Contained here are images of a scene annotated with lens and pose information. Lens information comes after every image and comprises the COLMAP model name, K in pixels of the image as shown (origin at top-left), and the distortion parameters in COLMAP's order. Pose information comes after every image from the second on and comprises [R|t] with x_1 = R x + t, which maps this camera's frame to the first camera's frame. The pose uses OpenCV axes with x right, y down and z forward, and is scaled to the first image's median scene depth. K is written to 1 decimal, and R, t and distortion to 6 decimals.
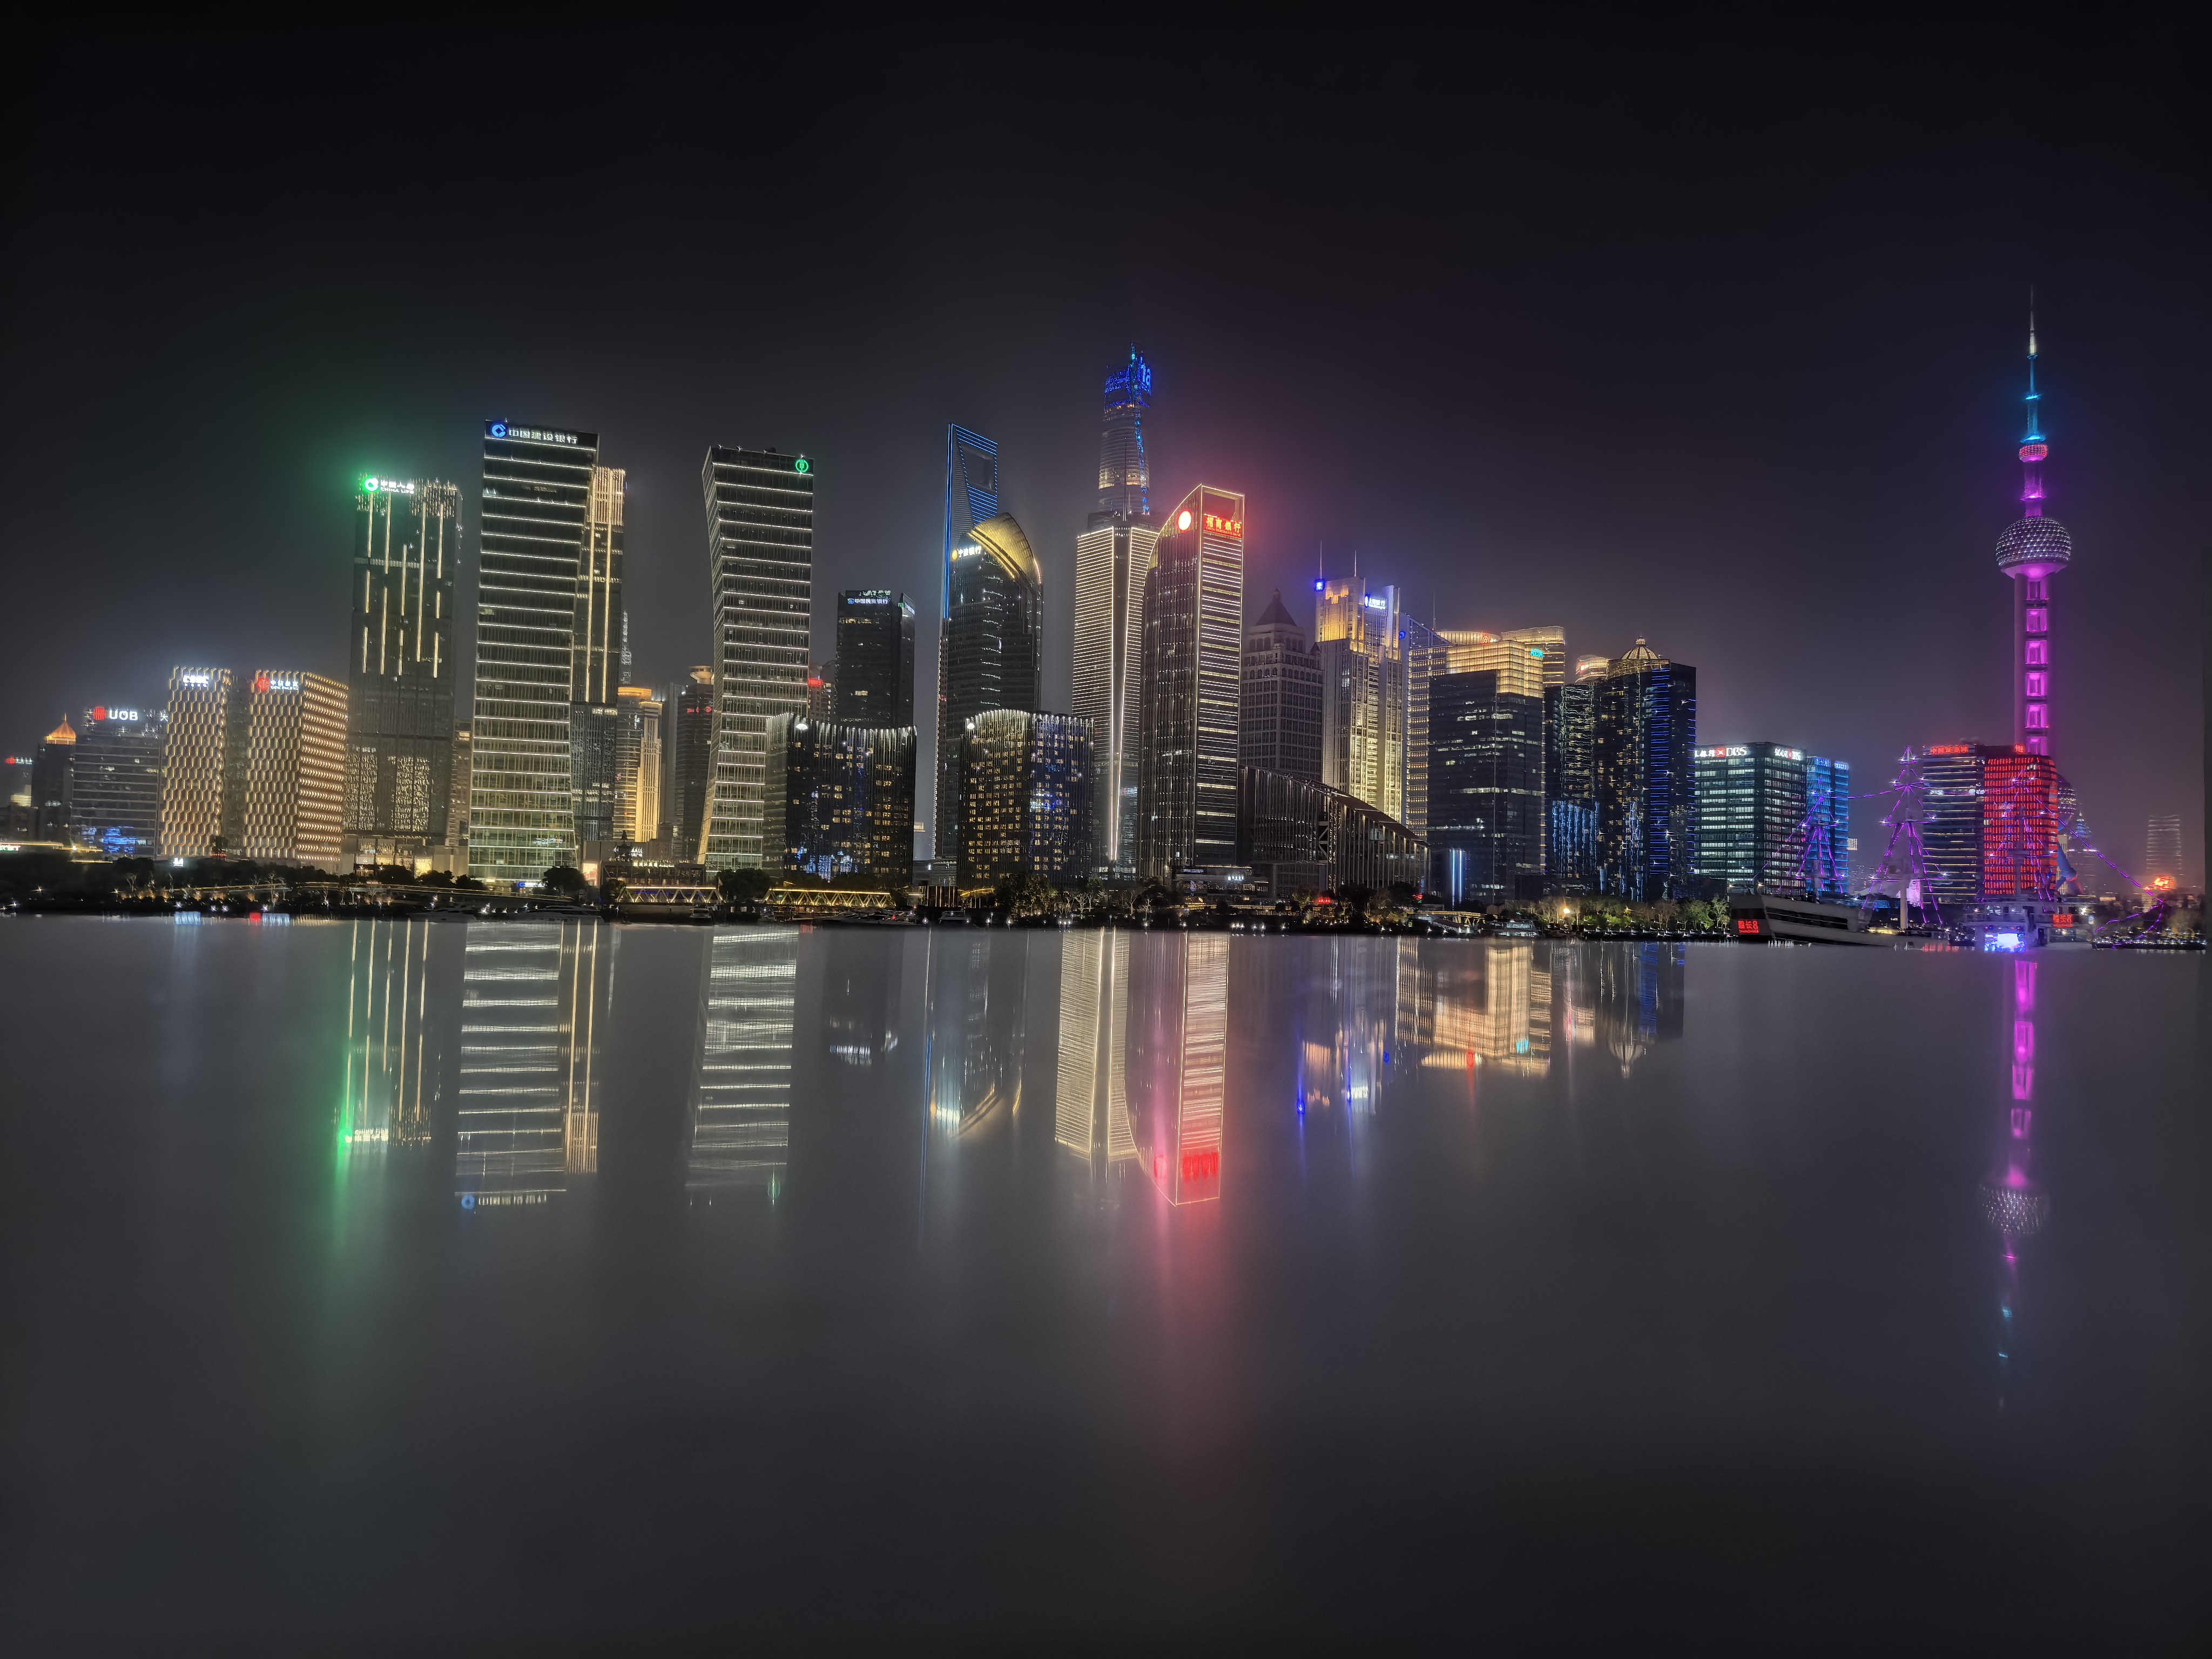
lens RADIAL K [[1565.8, 0, 1104.5], [0, 1565.8, 824.9], [0, 0, 1]] dist [0.097754, -0.121752]
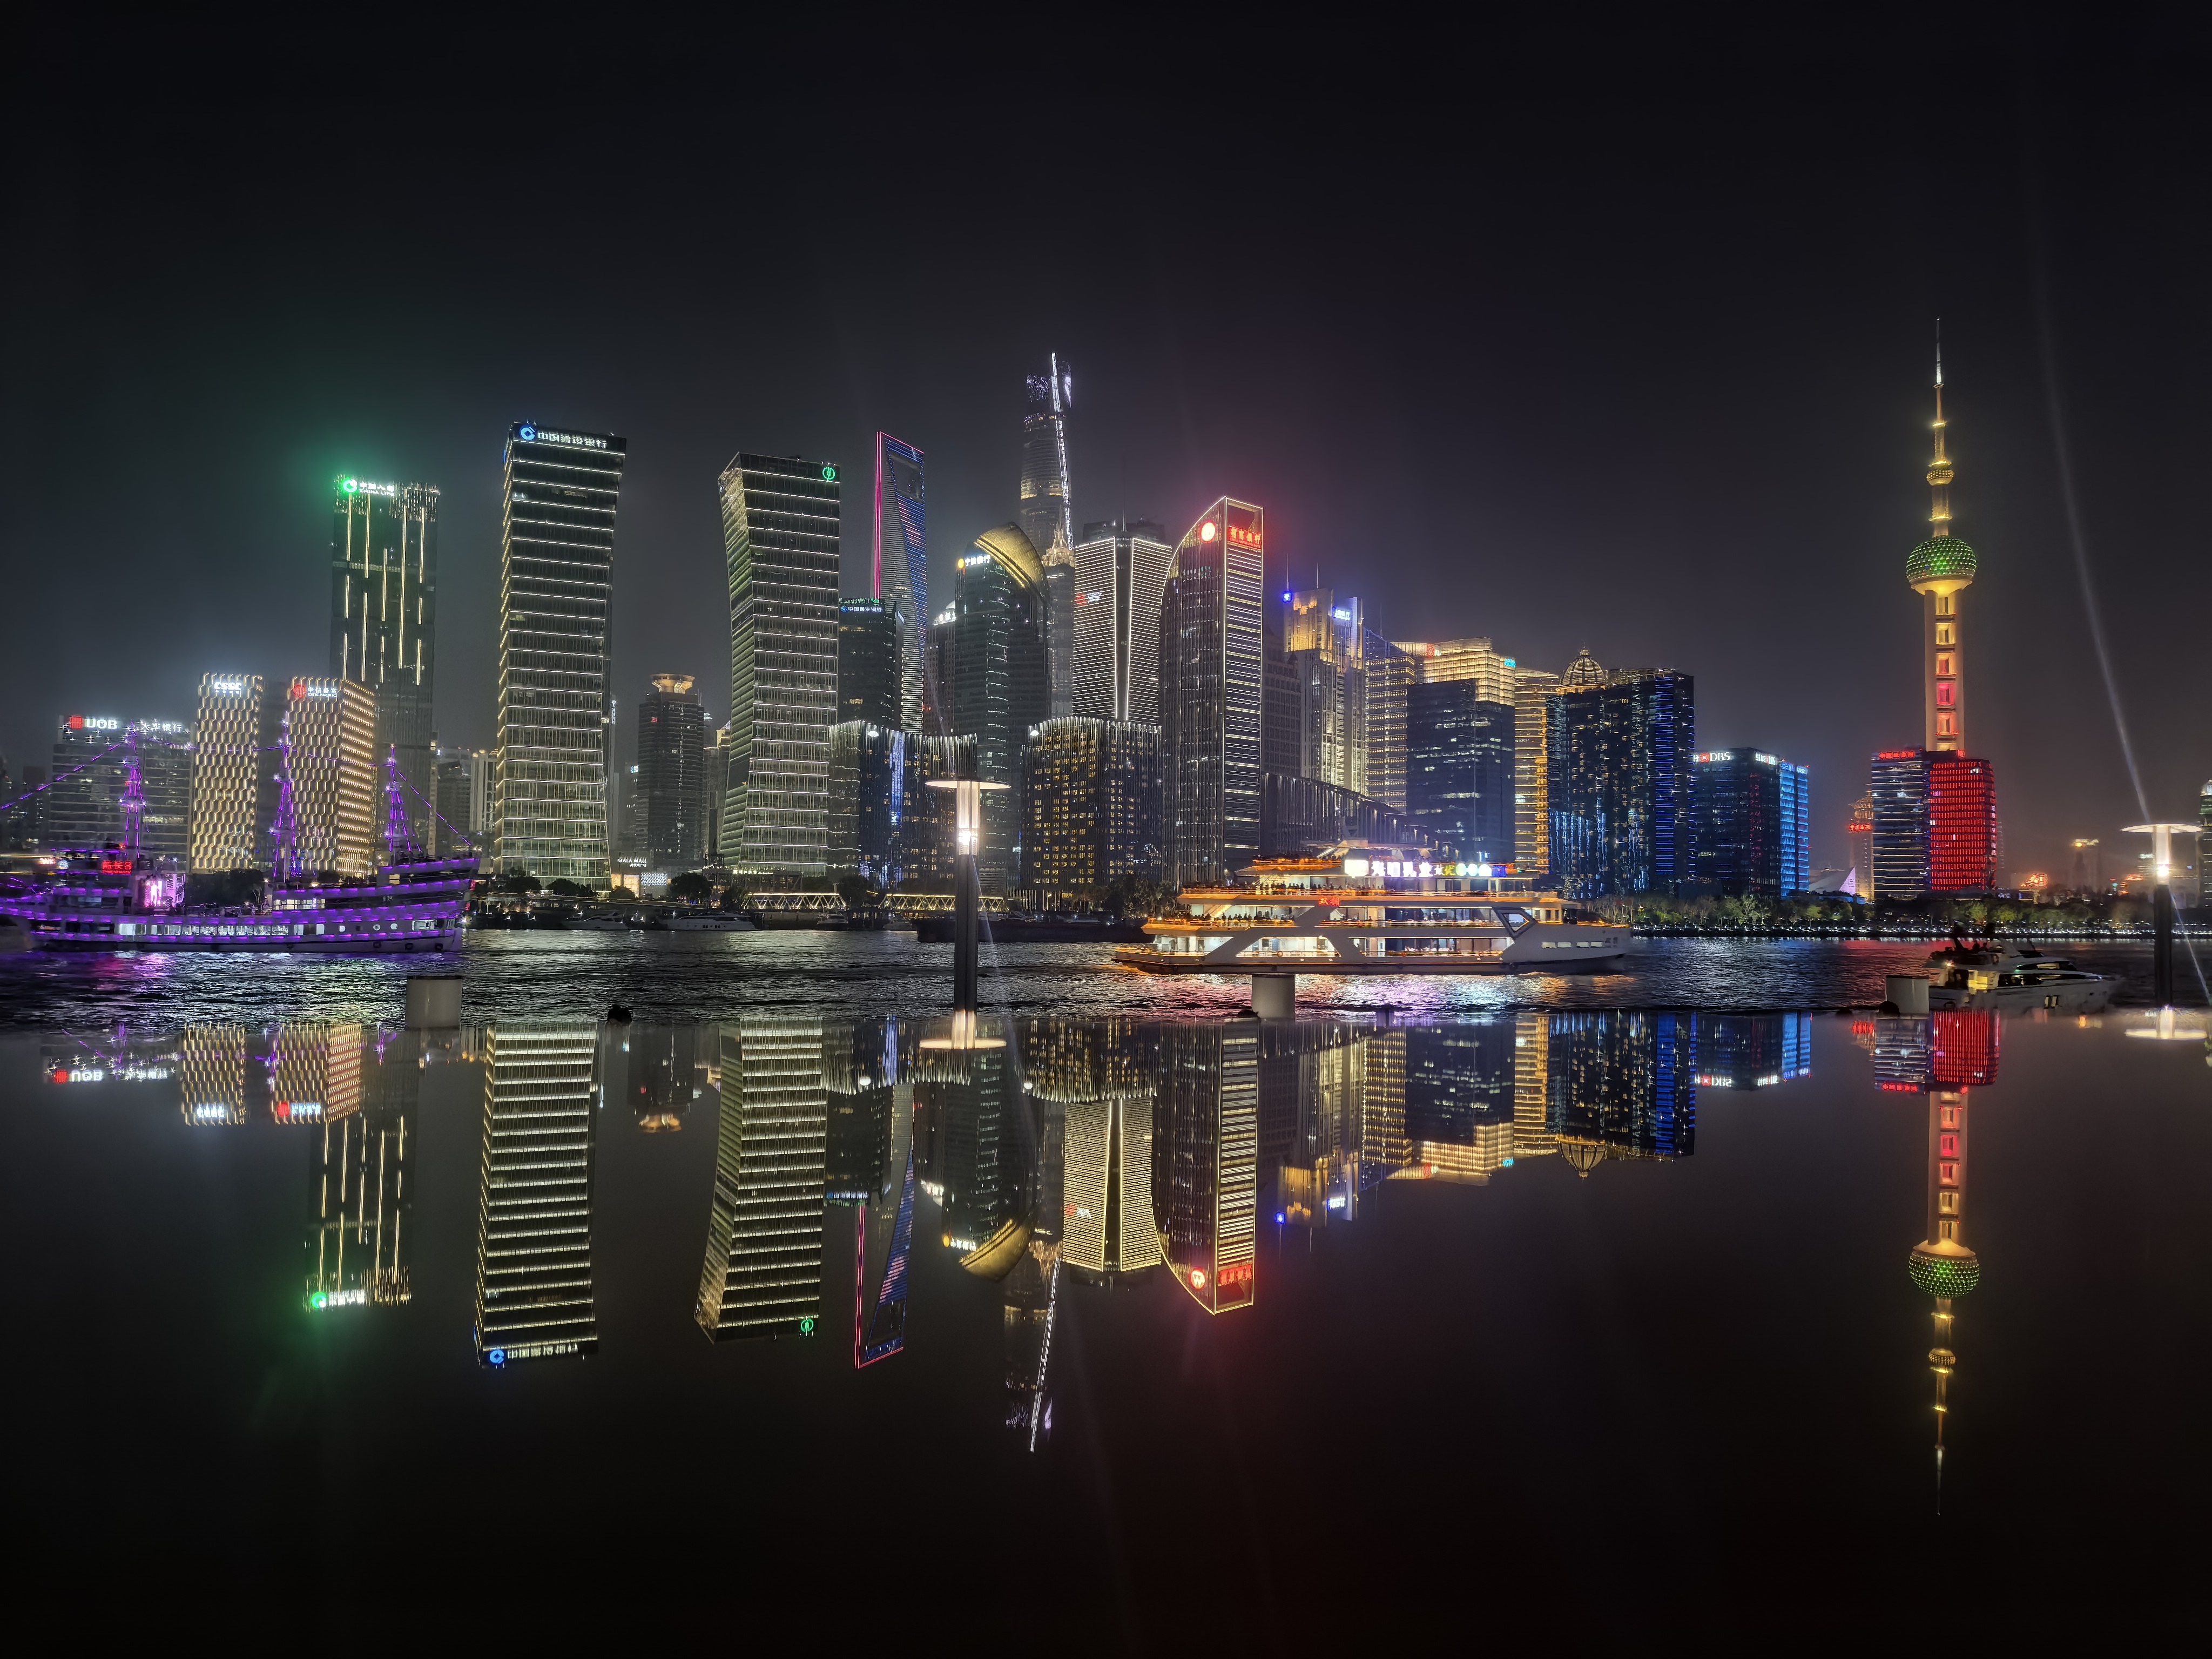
lens RADIAL K [[1565.8, 0, 1104.5], [0, 1565.8, 824.9], [0, 0, 1]] dist [0.097754, -0.121752]
pose [[0.995453, -0.007293, 0.094970, -0.113732], [0.007899, 0.999951, -0.006013, 0.002177], [-0.094921, 0.006736, 0.995462, -0.007945]]
